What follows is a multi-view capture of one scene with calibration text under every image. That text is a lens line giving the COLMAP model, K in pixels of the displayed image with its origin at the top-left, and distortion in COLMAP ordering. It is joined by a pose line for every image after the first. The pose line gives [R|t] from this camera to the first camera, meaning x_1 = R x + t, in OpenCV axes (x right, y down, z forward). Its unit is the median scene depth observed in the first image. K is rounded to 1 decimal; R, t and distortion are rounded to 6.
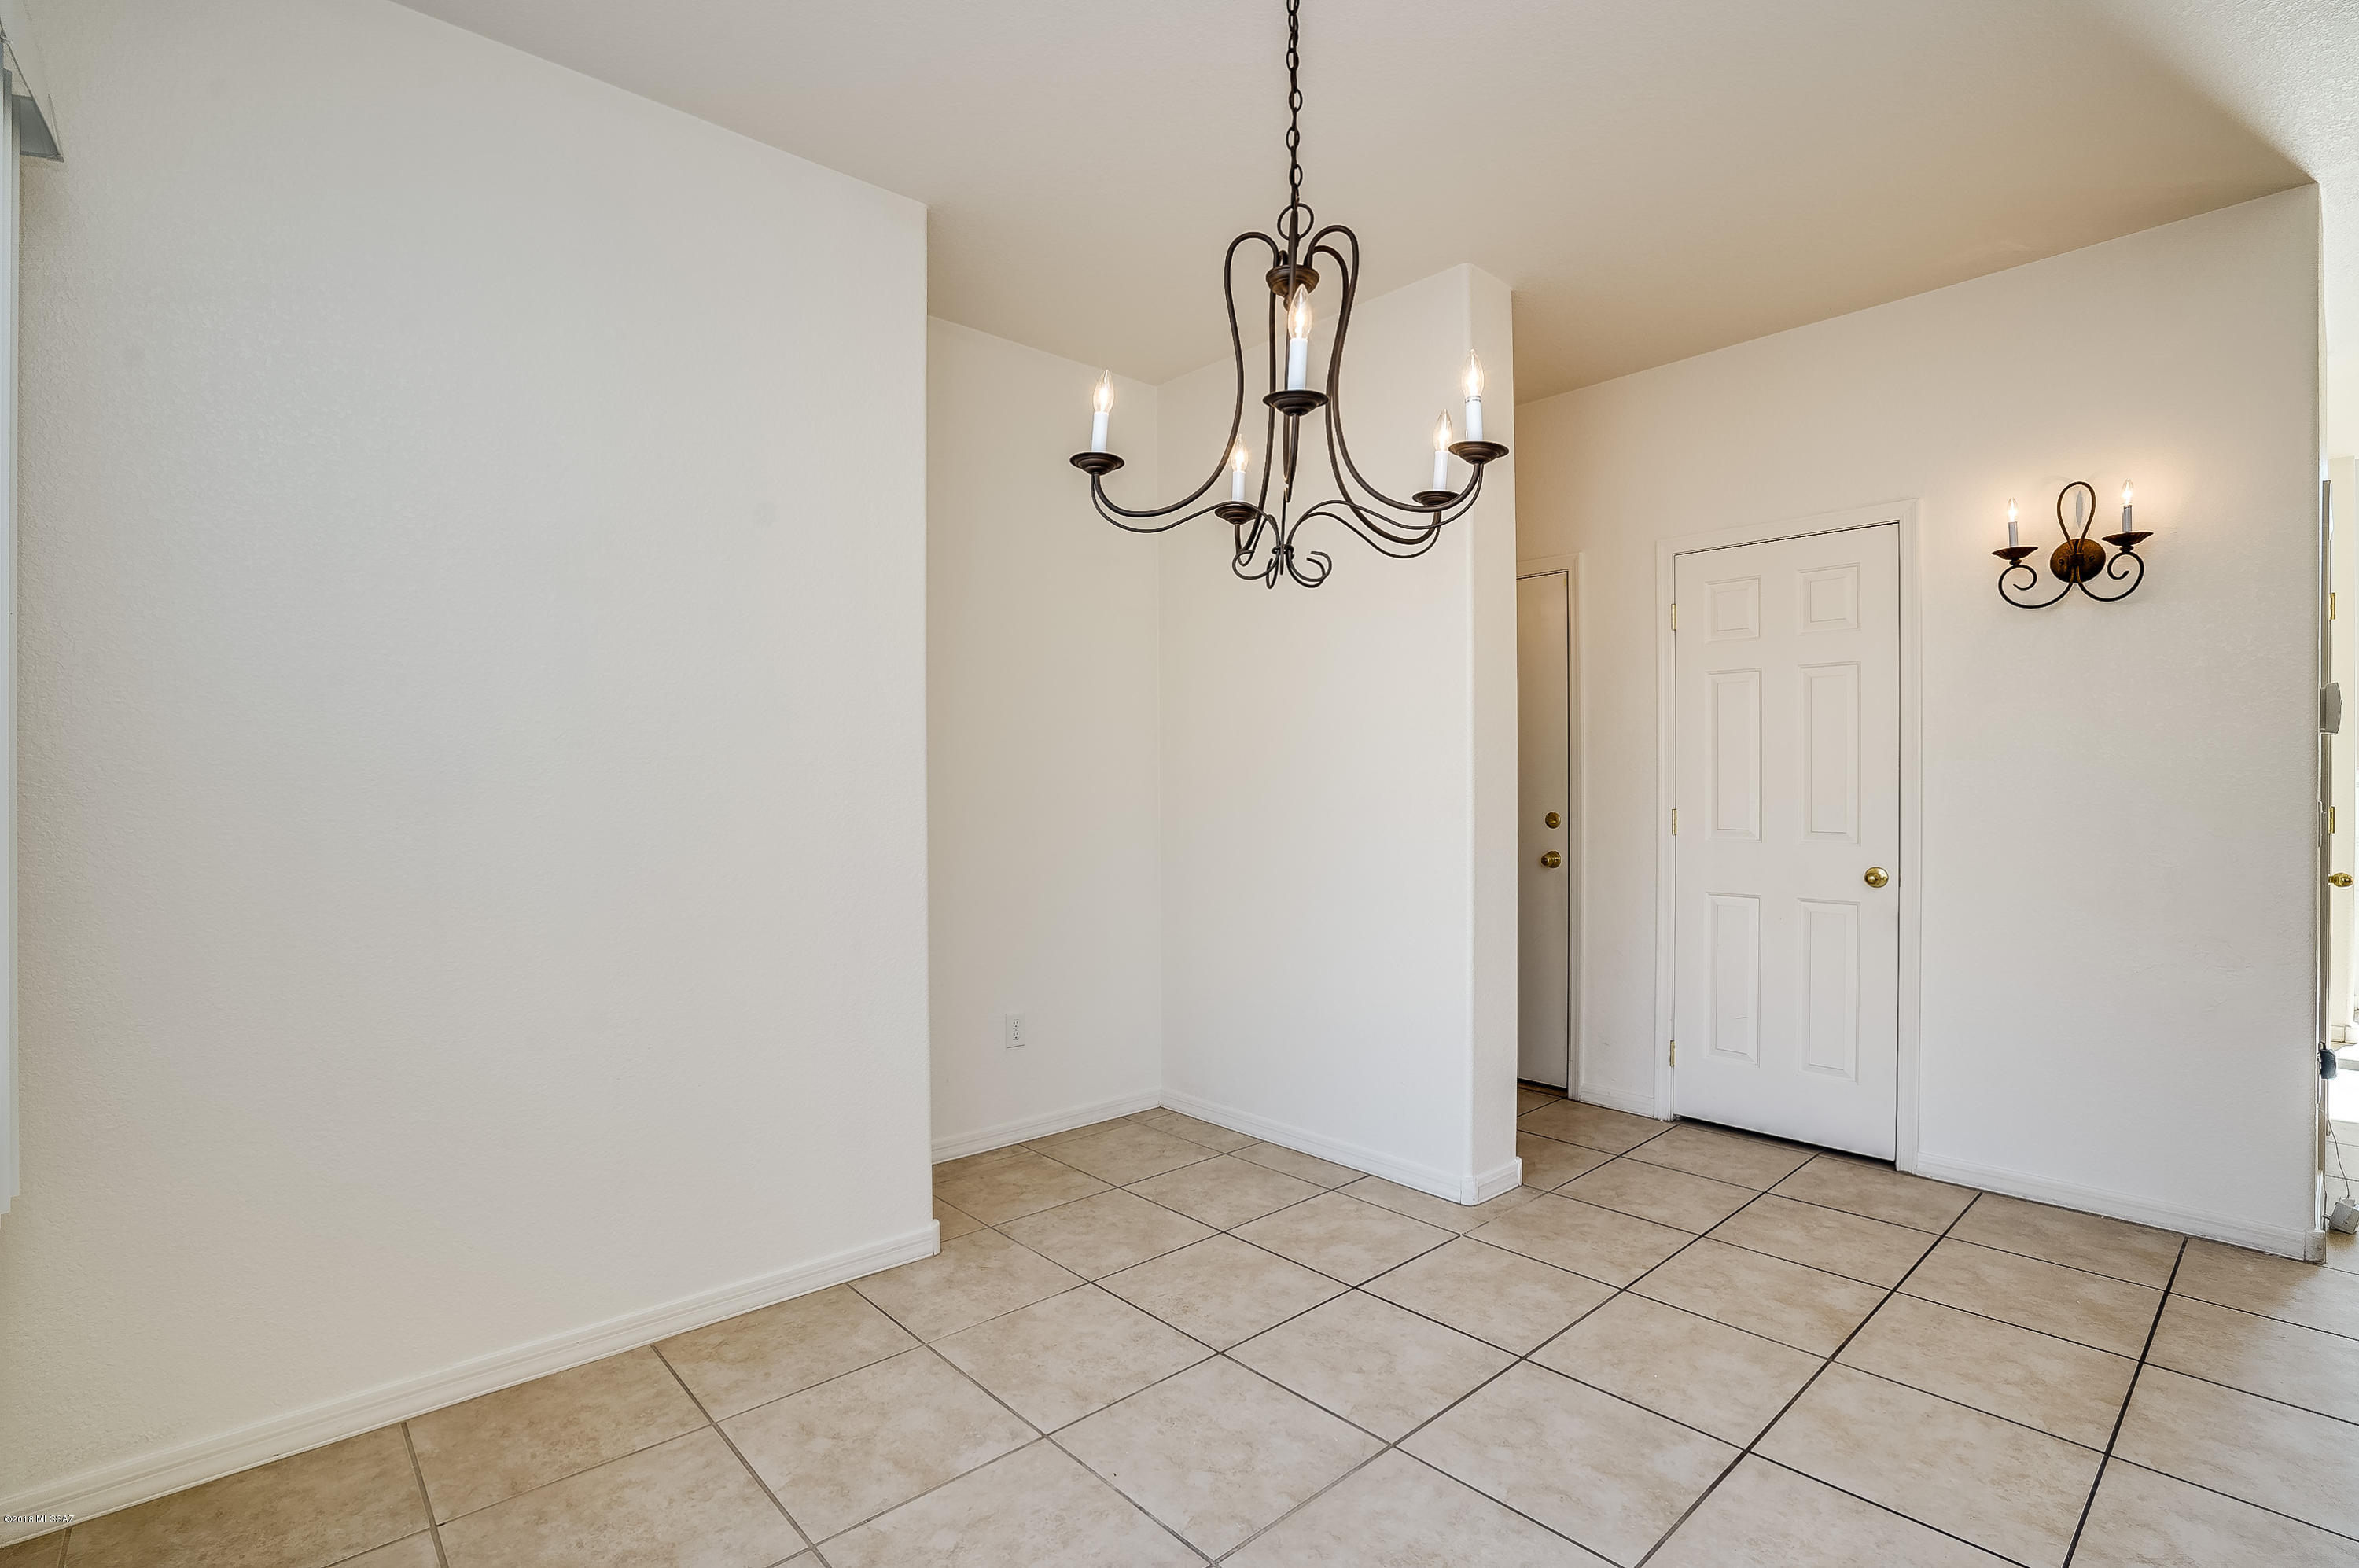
lens RADIAL K [[1115.3, 0, 1178.7], [0, 1115.3, 793.2], [0, 0, 1]] dist [-0.073063, 0.030329]
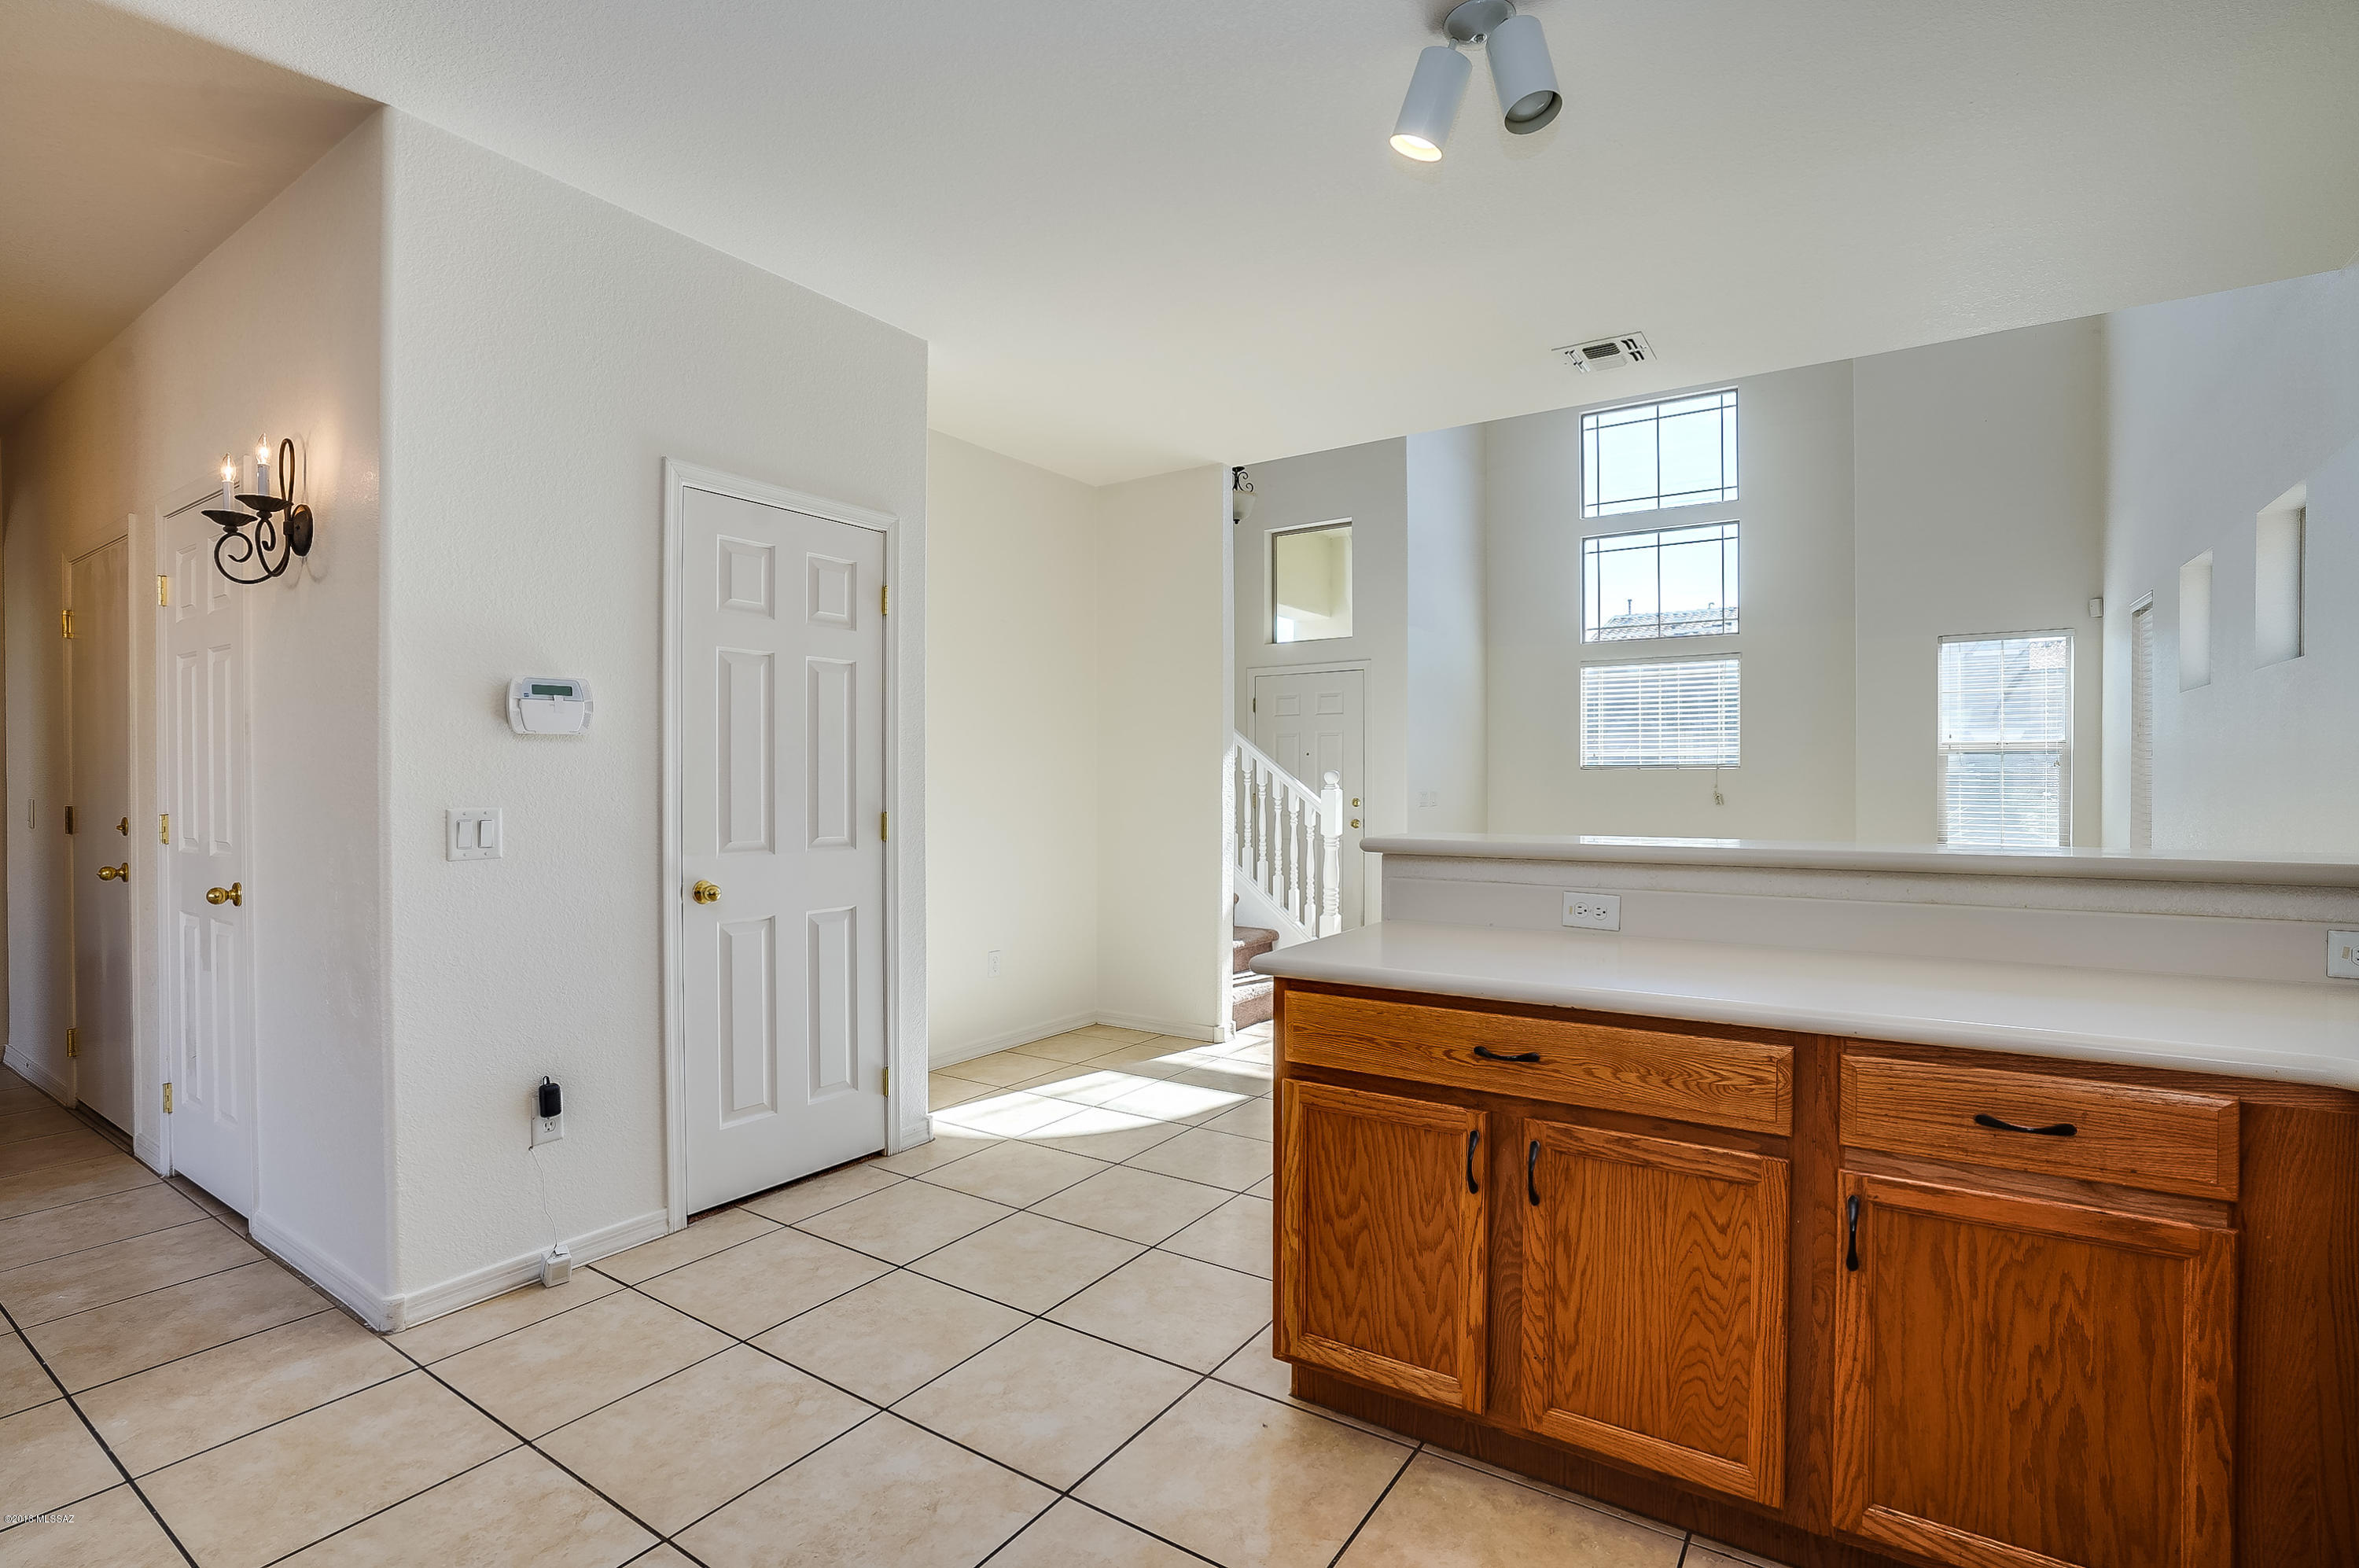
lens RADIAL K [[1115.3, 0, 1178.7], [0, 1115.3, 793.2], [0, 0, 1]] dist [-0.073063, 0.030329]
pose [[0.966656, 0.003837, 0.256048, 1.339245], [-0.002235, 0.999976, -0.006546, 0.001295], [-0.256067, 0.005756, 0.966642, -0.023206]]
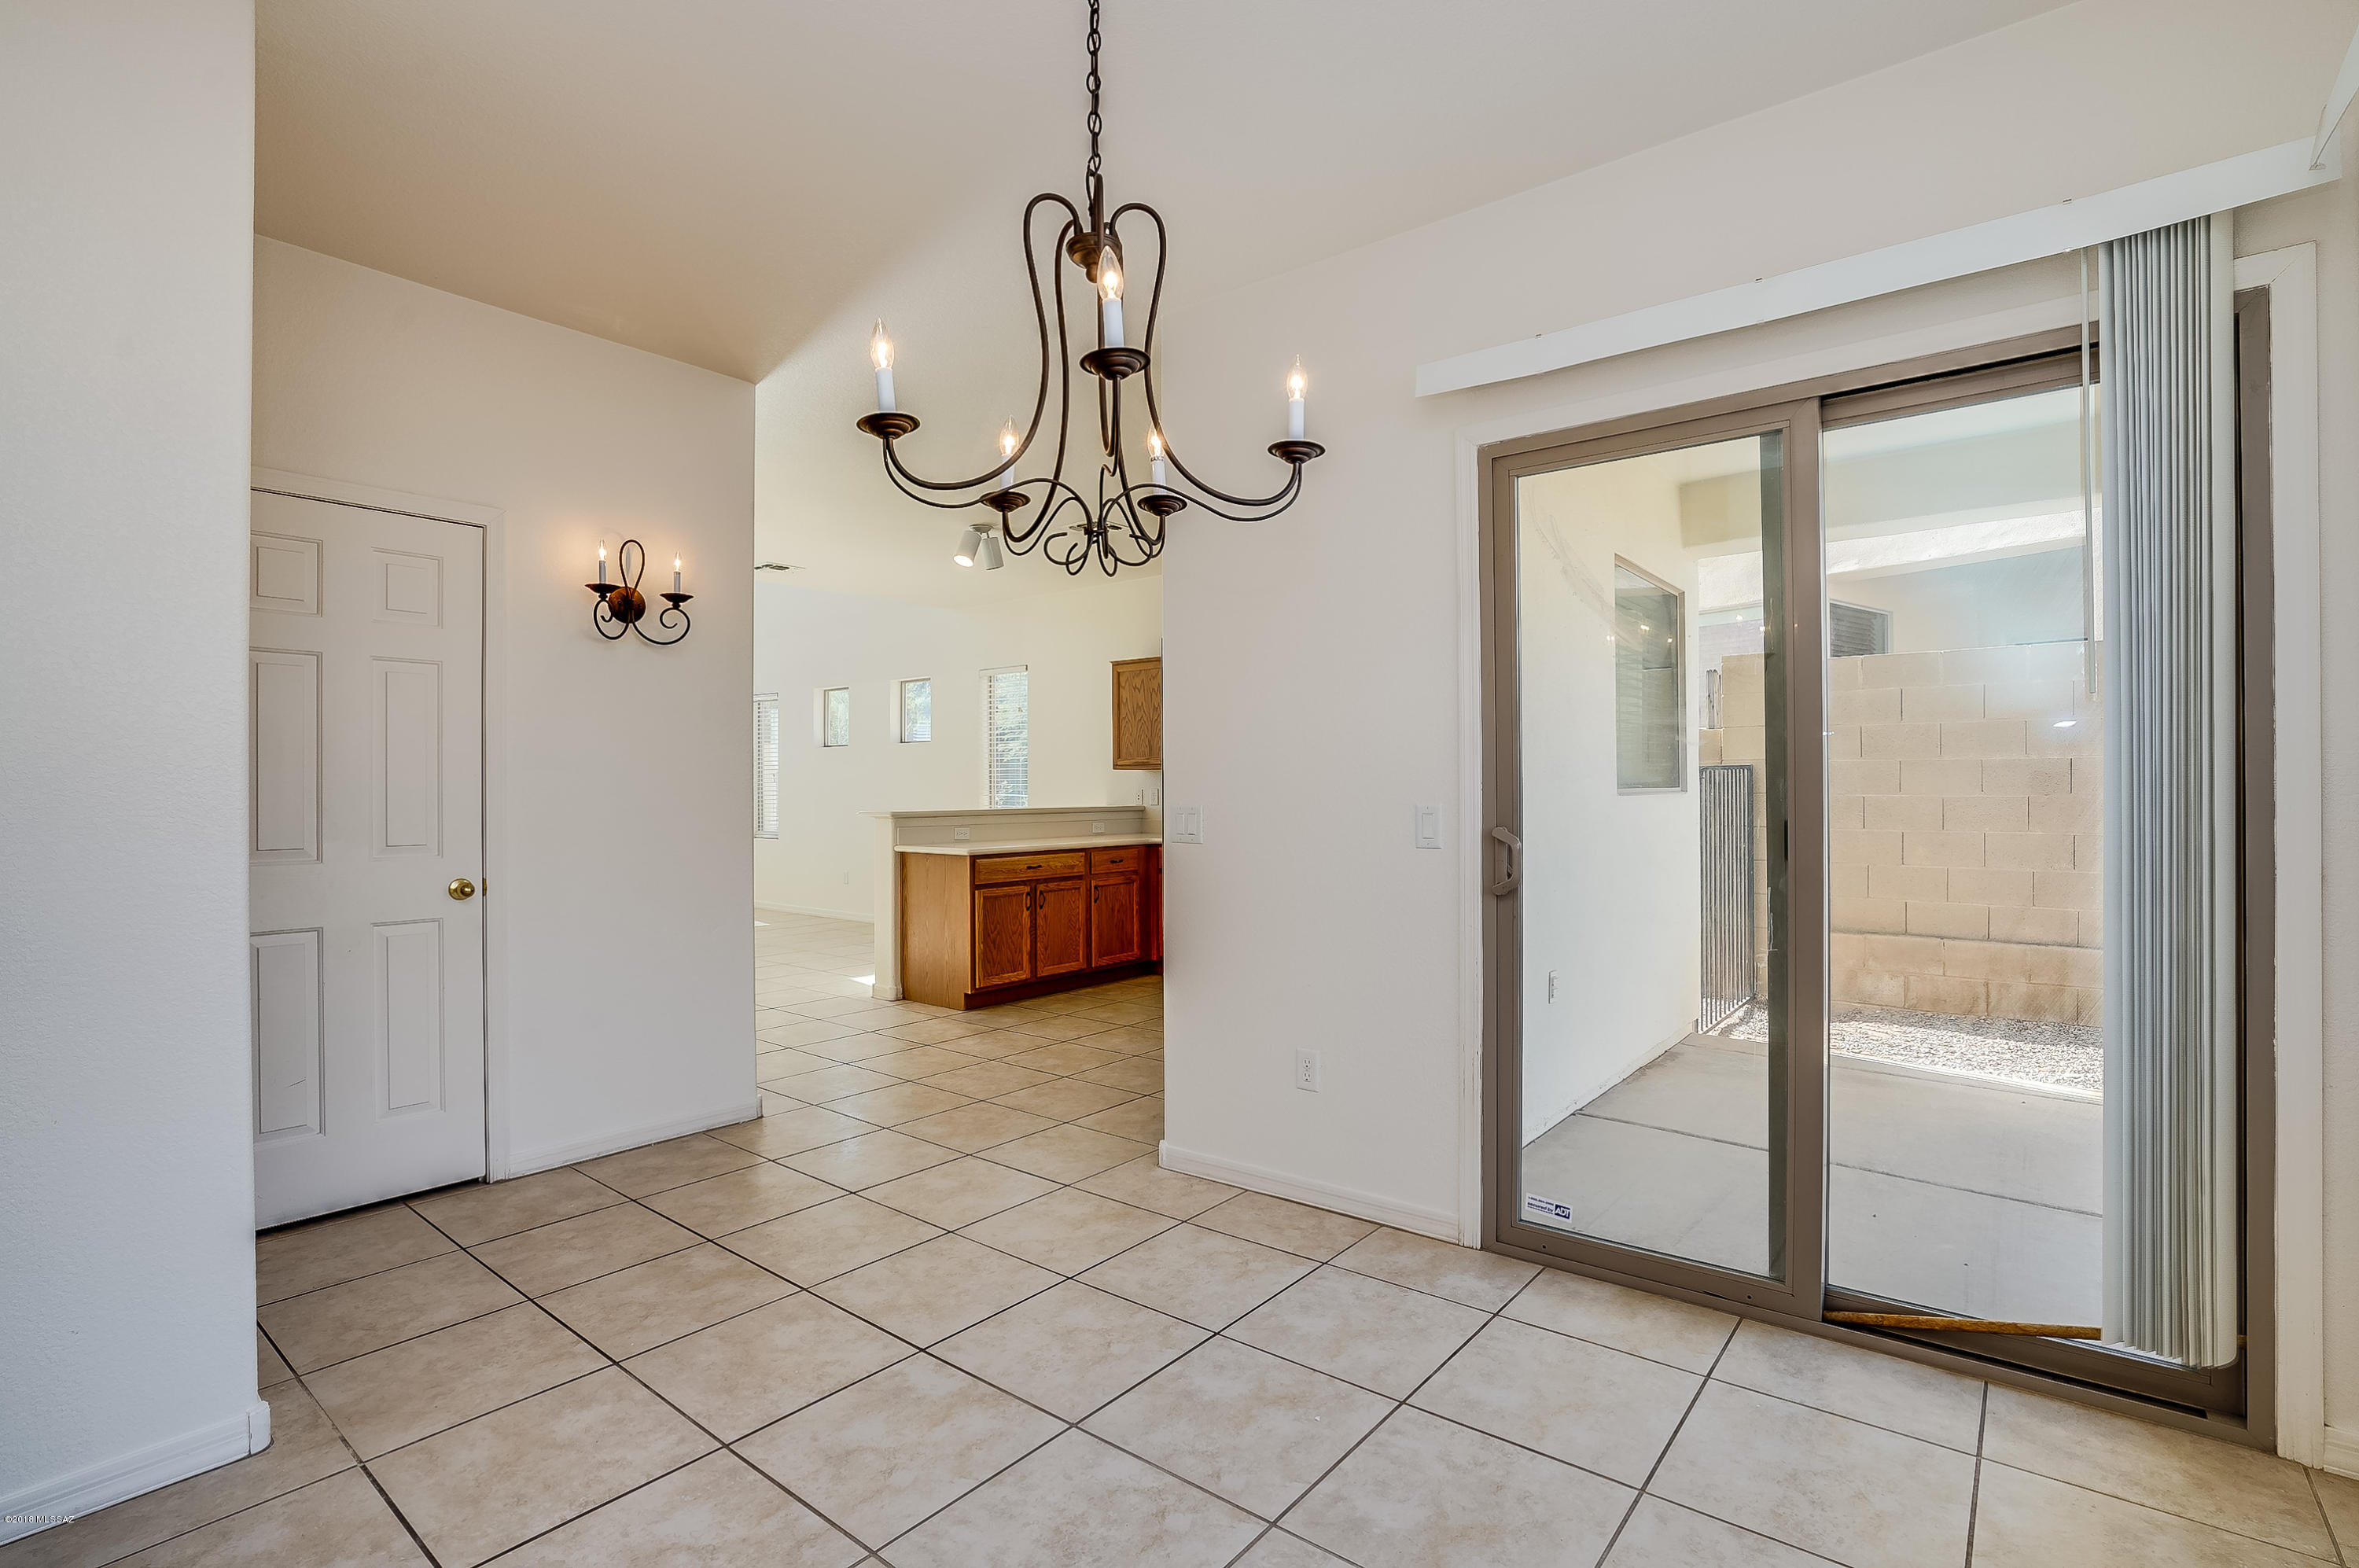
lens RADIAL K [[1115.3, 0, 1178.7], [0, 1115.3, 793.2], [0, 0, 1]] dist [-0.073063, 0.030329]
pose [[-0.176865, -0.001324, 0.984234, -0.482340], [0.013694, 0.999899, 0.003806, -0.003167], [-0.984140, 0.014151, -0.176829, 0.631197]]
